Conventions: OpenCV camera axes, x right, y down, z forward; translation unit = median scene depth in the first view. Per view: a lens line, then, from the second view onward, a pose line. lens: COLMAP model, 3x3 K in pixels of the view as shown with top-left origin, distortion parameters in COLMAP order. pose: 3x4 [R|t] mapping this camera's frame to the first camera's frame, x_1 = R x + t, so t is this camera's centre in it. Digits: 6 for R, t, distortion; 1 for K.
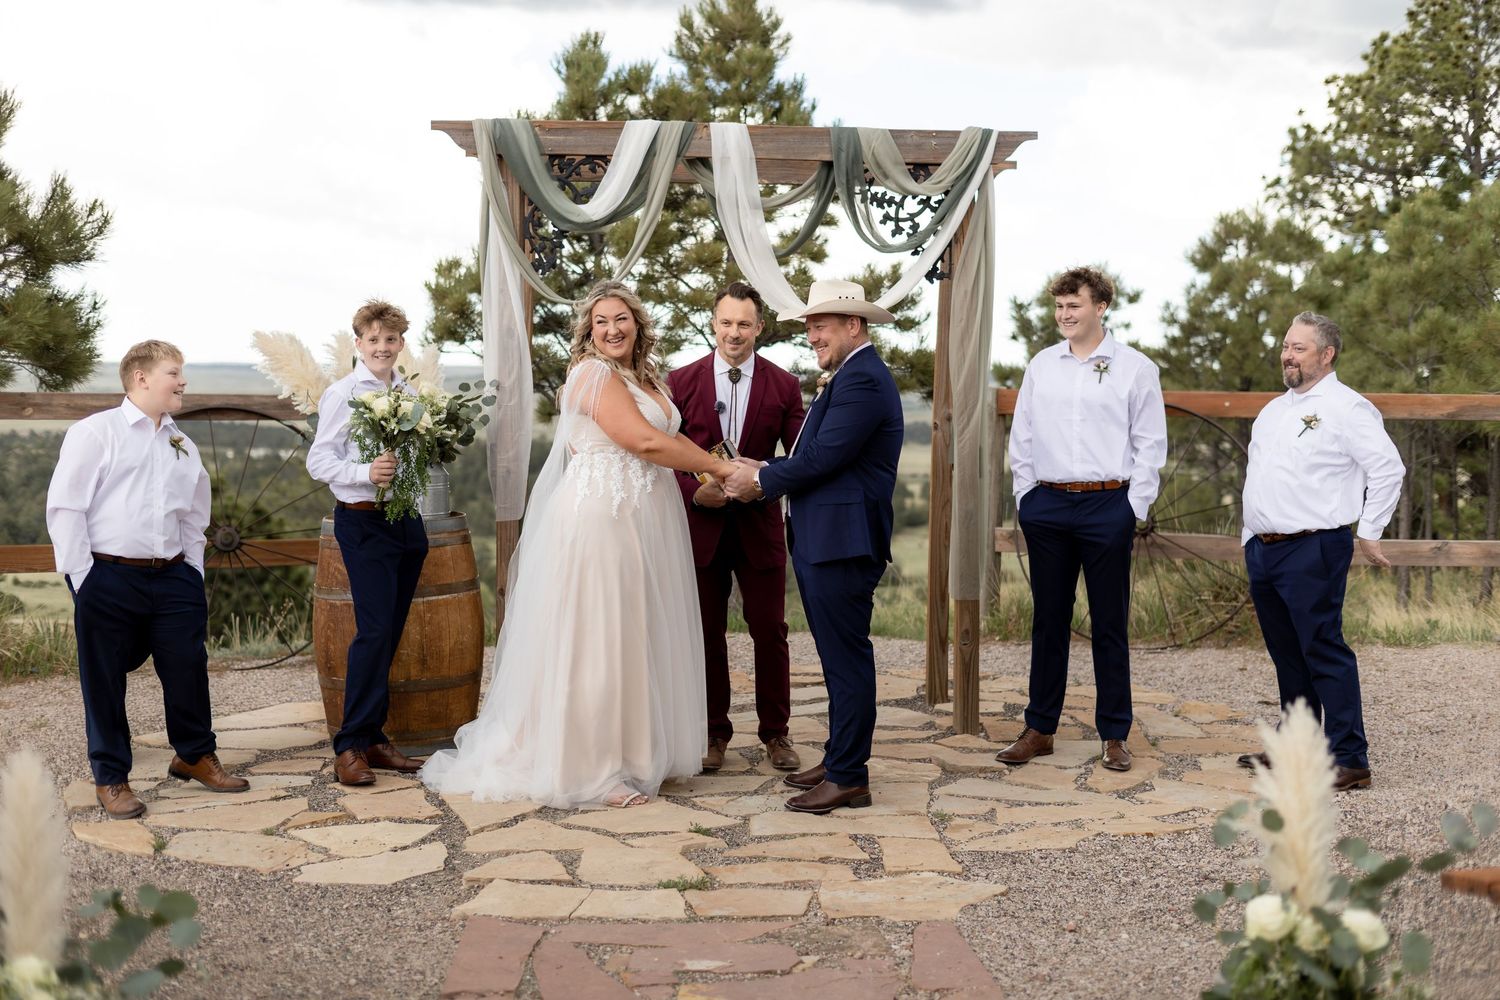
lens RADIAL K [[1908.8, 0, 744.0], [0, 1908.8, 538.6], [0, 0, 1]] dist [0.046790, 0.000000]
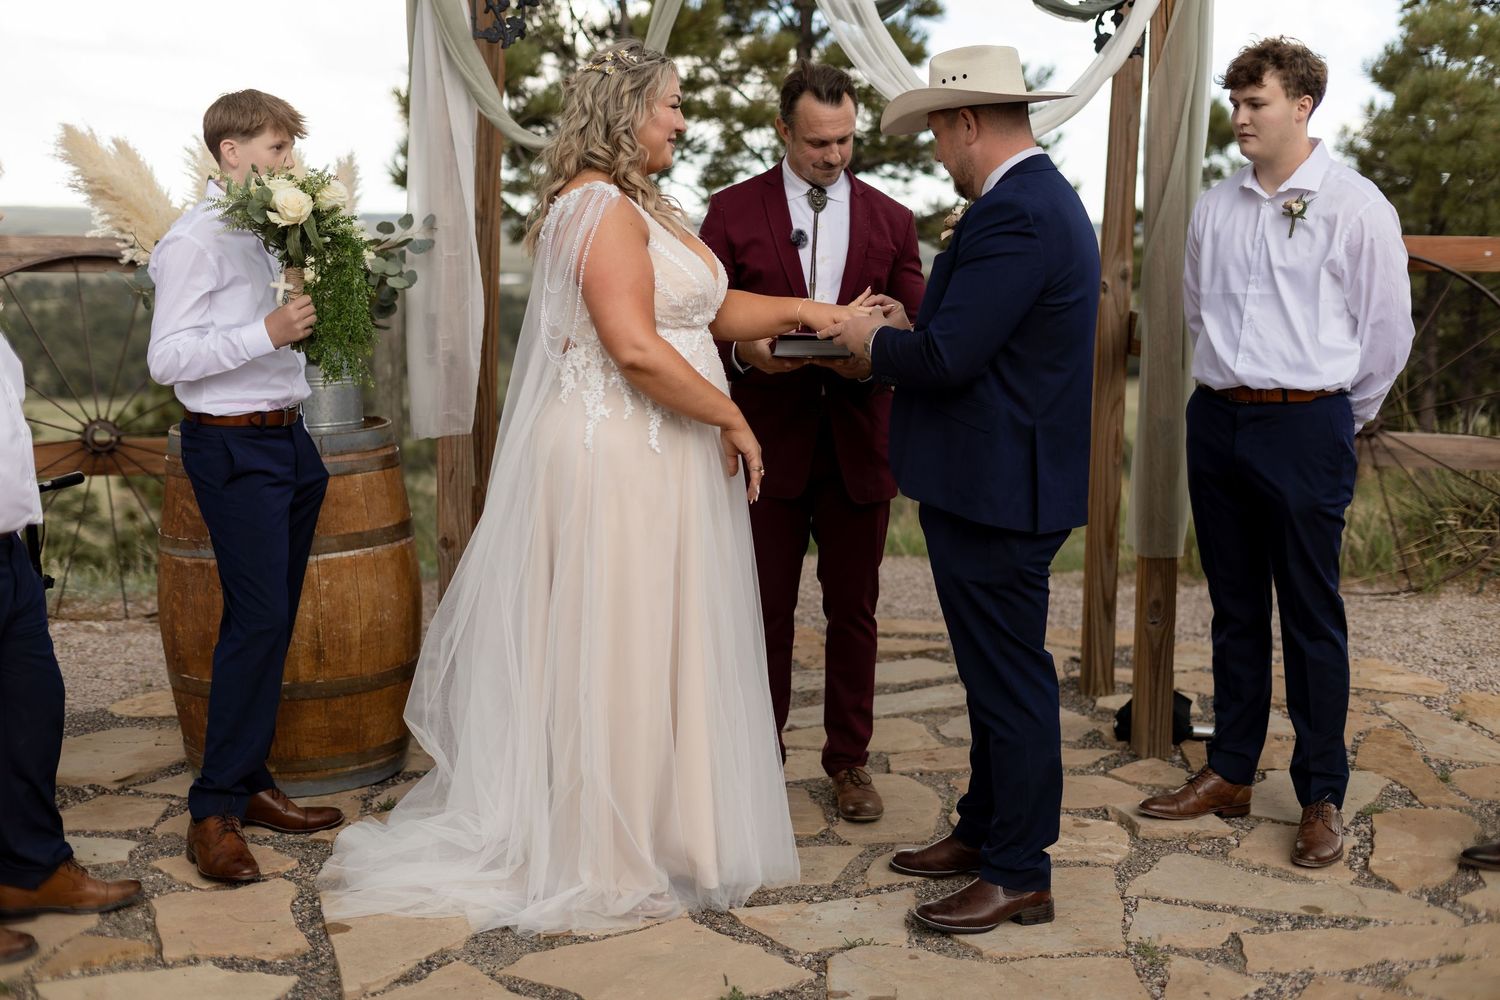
lens RADIAL K [[1908.8, 0, 749.1], [0, 1908.8, 501.0], [0, 0, 1]] dist [0.046790, 0.000000]
pose [[0.999511, 0.006735, -0.030533, -0.003359], [-0.004925, 0.998247, 0.058979, -0.025167], [0.030877, -0.058800, 0.997792, 0.356300]]
